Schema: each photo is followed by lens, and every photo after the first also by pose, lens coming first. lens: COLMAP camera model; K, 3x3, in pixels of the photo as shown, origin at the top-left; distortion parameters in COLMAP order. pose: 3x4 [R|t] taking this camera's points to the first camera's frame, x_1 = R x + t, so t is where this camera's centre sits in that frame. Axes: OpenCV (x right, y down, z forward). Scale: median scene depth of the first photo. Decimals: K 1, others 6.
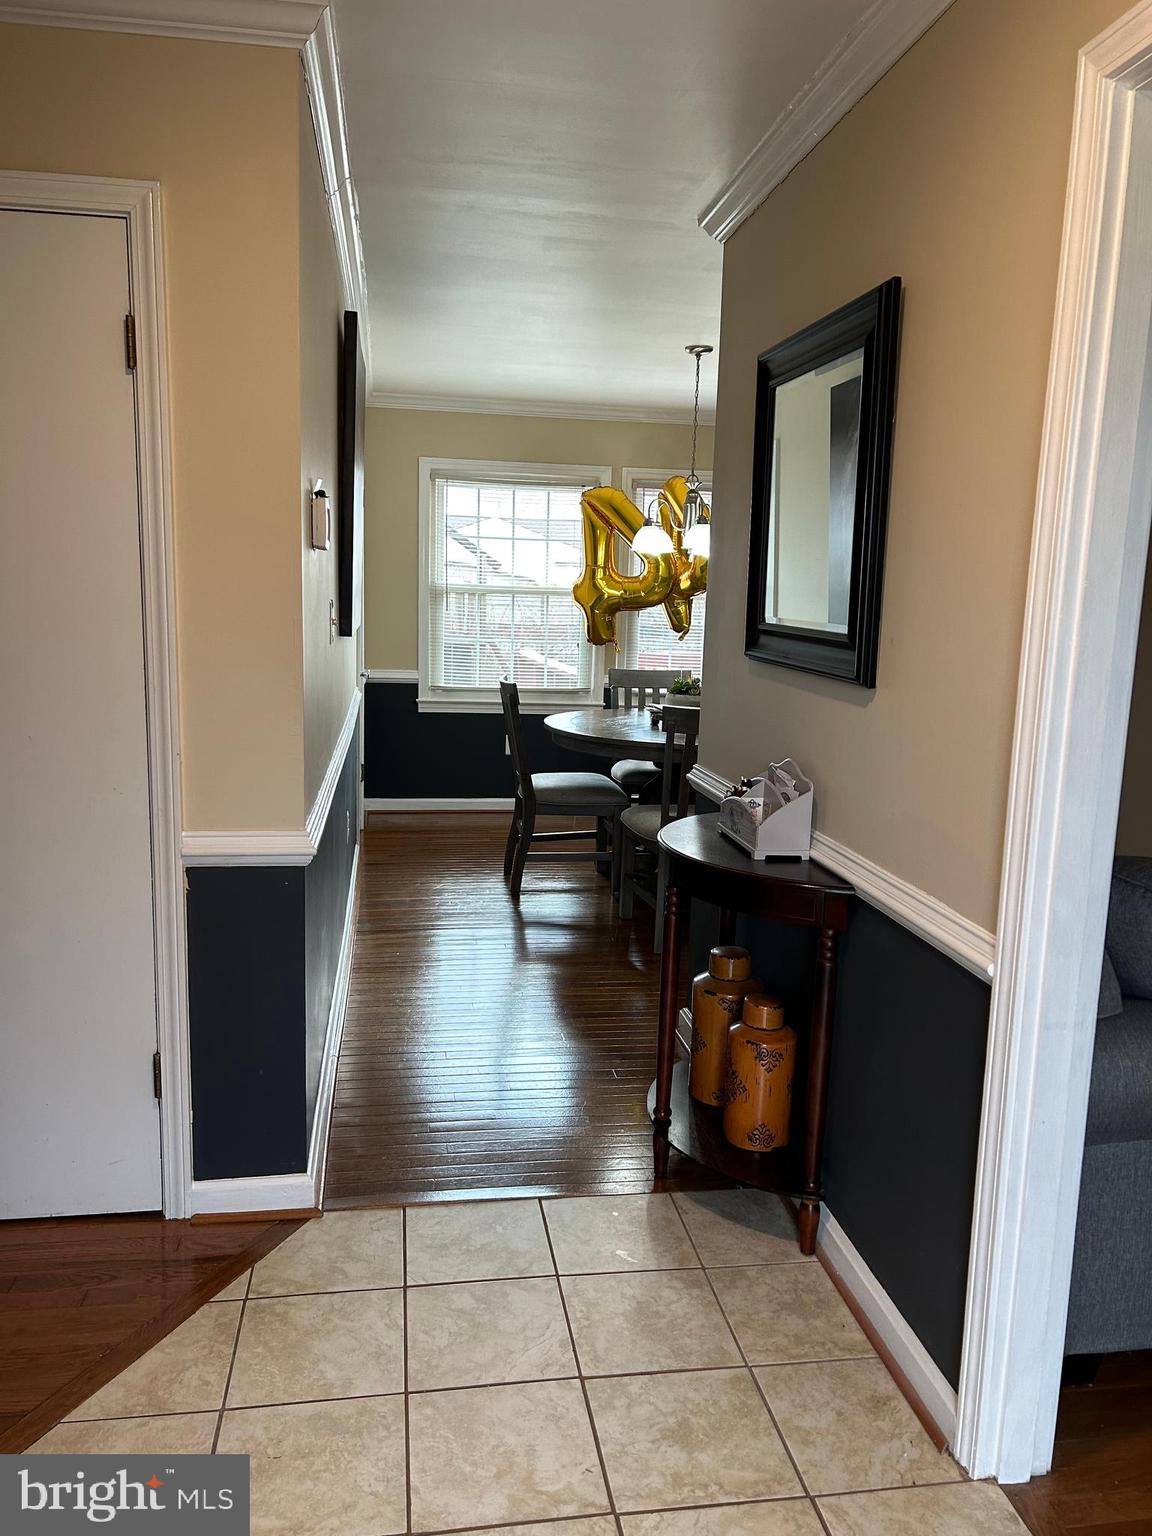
lens RADIAL K [[1161.2, 0, 576.0], [0, 1161.2, 768.0], [0, 0, 1]] dist [0.086765, -0.095012]
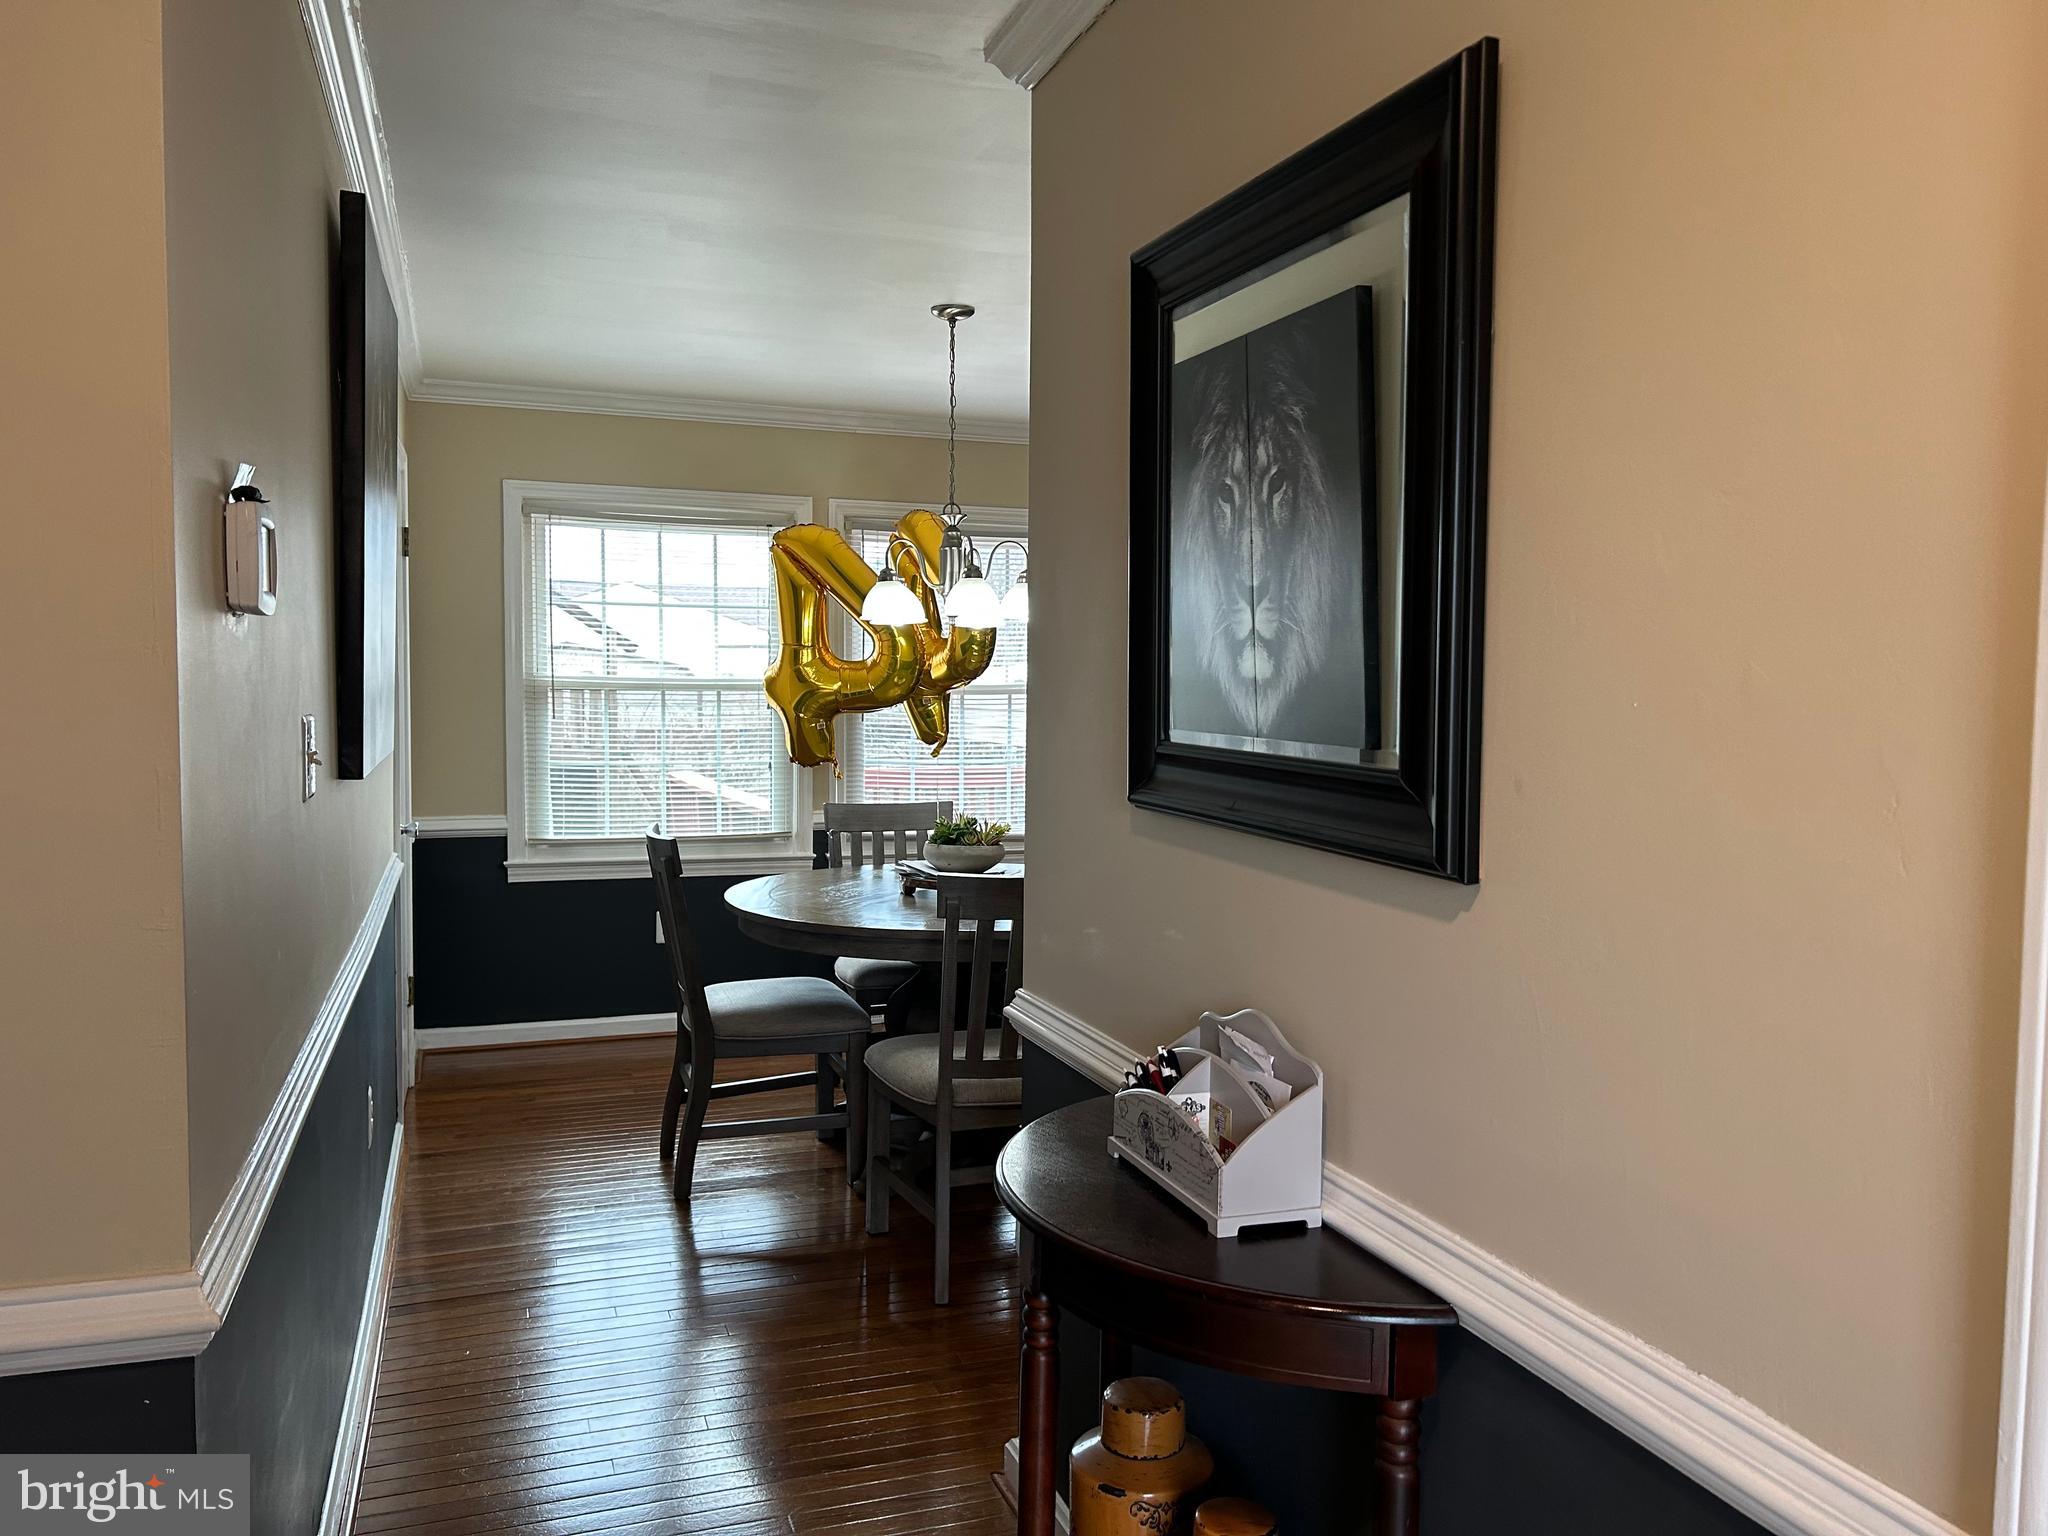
lens RADIAL K [[1550.1, 0, 1047.9], [0, 1550.1, 775.8], [0, 0, 1]] dist [0.140106, -0.276813]
pose [[0.981345, -0.030856, 0.189764, -0.013604], [0.047522, 0.995339, -0.083911, -0.025491], [-0.186290, 0.091363, 0.978238, 0.154596]]
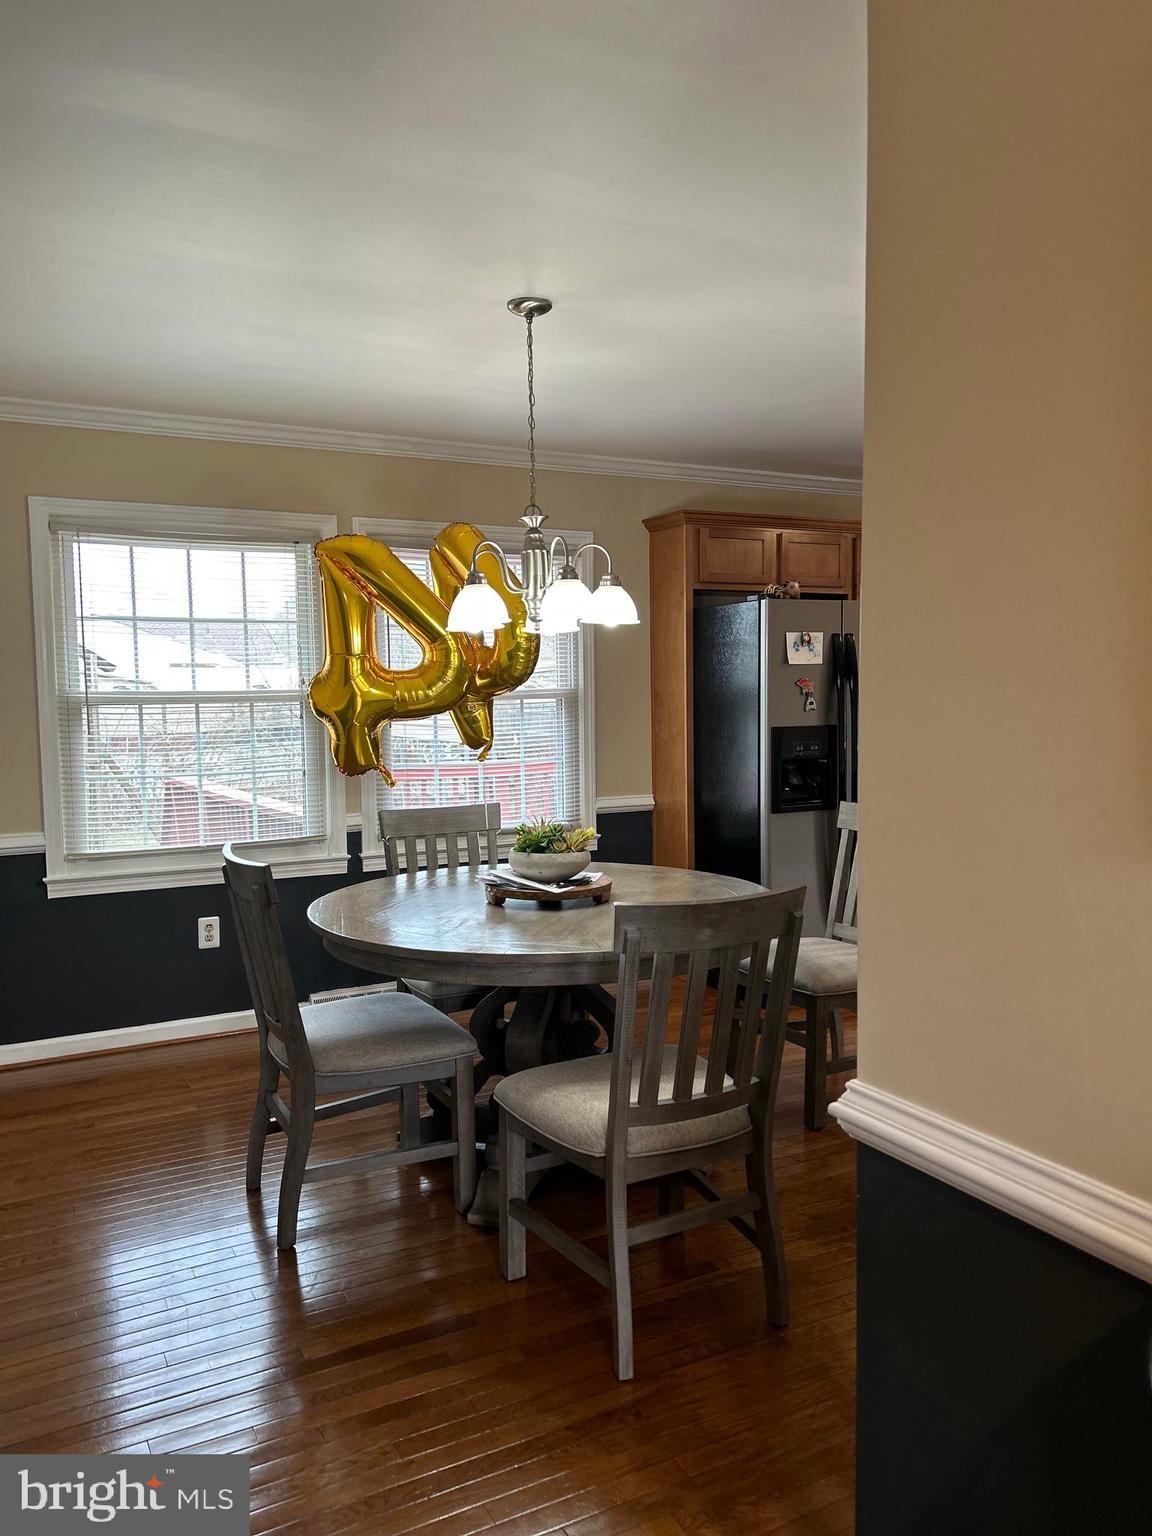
lens RADIAL K [[1161.2, 0, 576.0], [0, 1161.2, 768.0], [0, 0, 1]] dist [0.086765, -0.095012]
pose [[0.945578, -0.064678, 0.318903, -0.078847], [0.090128, 0.993761, -0.065689, -0.061389], [-0.312665, 0.090857, 0.945508, 0.377950]]
